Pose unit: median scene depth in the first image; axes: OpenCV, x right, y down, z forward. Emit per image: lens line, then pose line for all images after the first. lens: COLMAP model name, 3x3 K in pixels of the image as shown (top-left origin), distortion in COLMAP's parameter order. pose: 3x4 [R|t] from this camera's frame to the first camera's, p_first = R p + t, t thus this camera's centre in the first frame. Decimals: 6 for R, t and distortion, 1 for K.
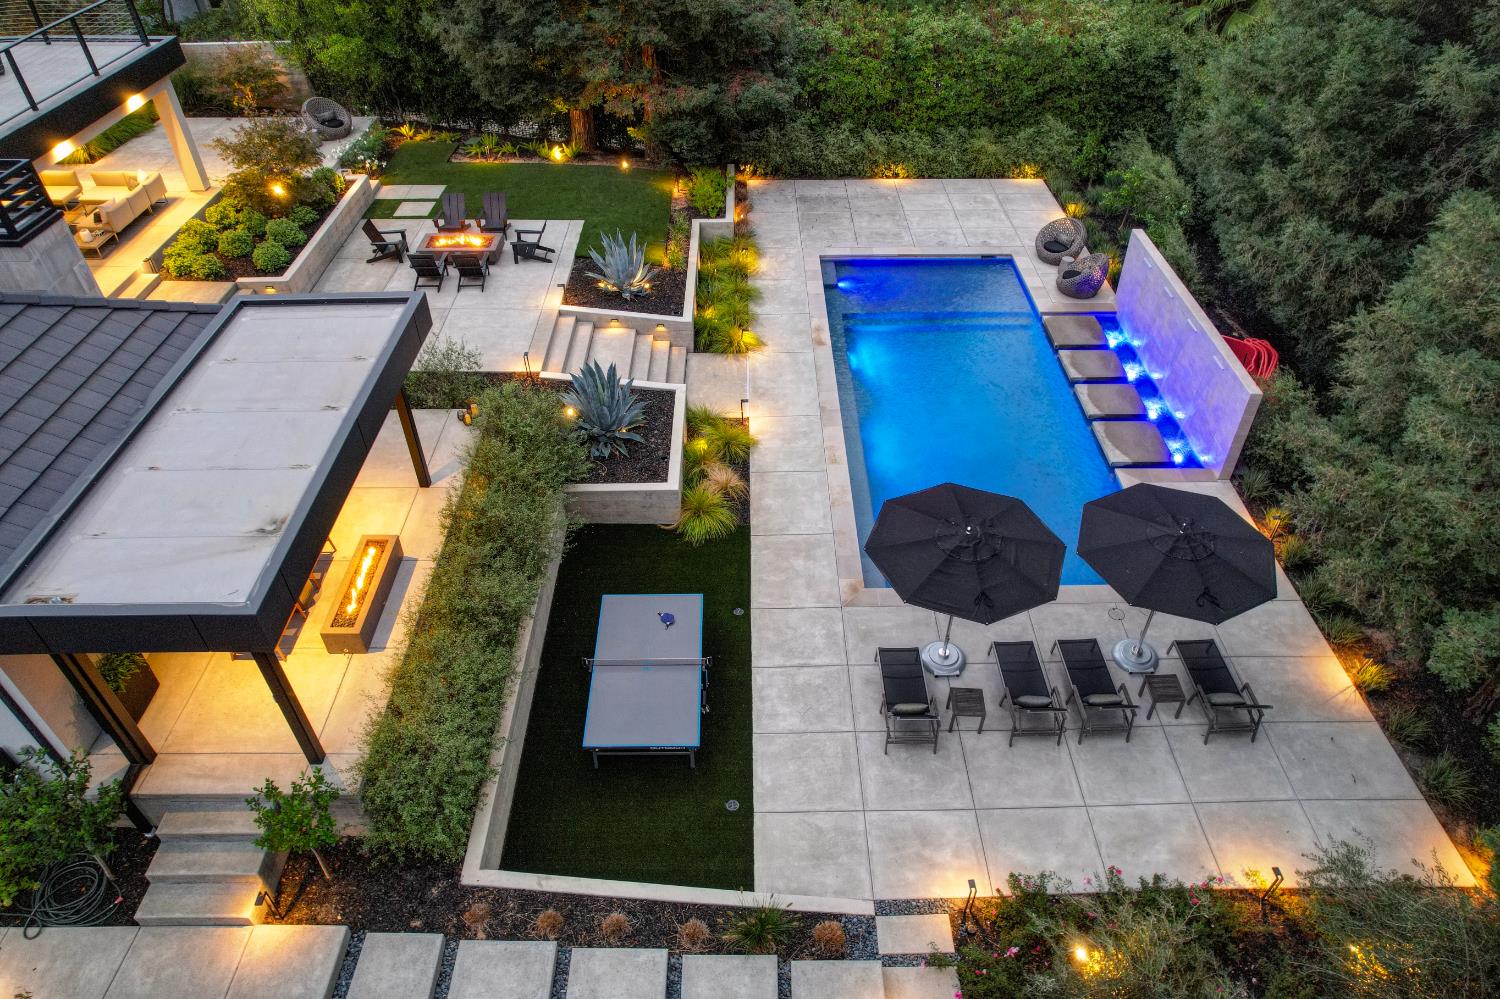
lens RADIAL K [[965.1, 0, 750.0], [0, 965.1, 499.5], [0, 0, 1]] dist [-0.082609, 0.076259]
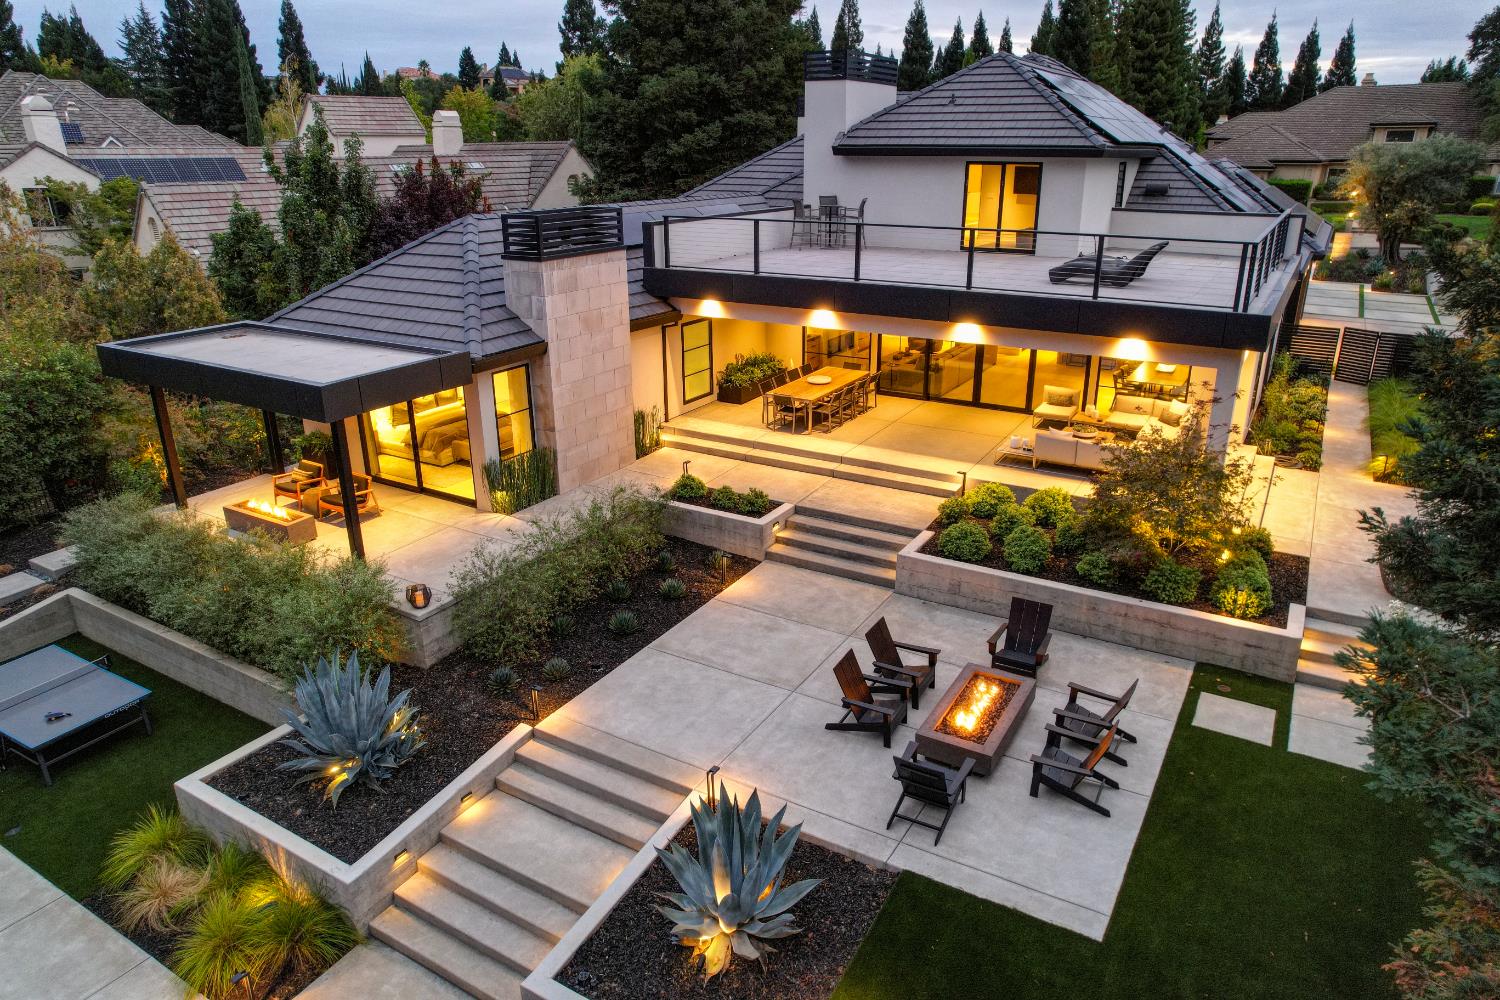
lens RADIAL K [[965.1, 0, 750.0], [0, 965.1, 500.0], [0, 0, 1]] dist [-0.082609, 0.076259]
pose [[-0.531821, 0.295656, -0.793571, 0.181257], [-0.528168, 0.616695, 0.583717, -0.730869], [0.661970, 0.729572, -0.171815, 1.183035]]
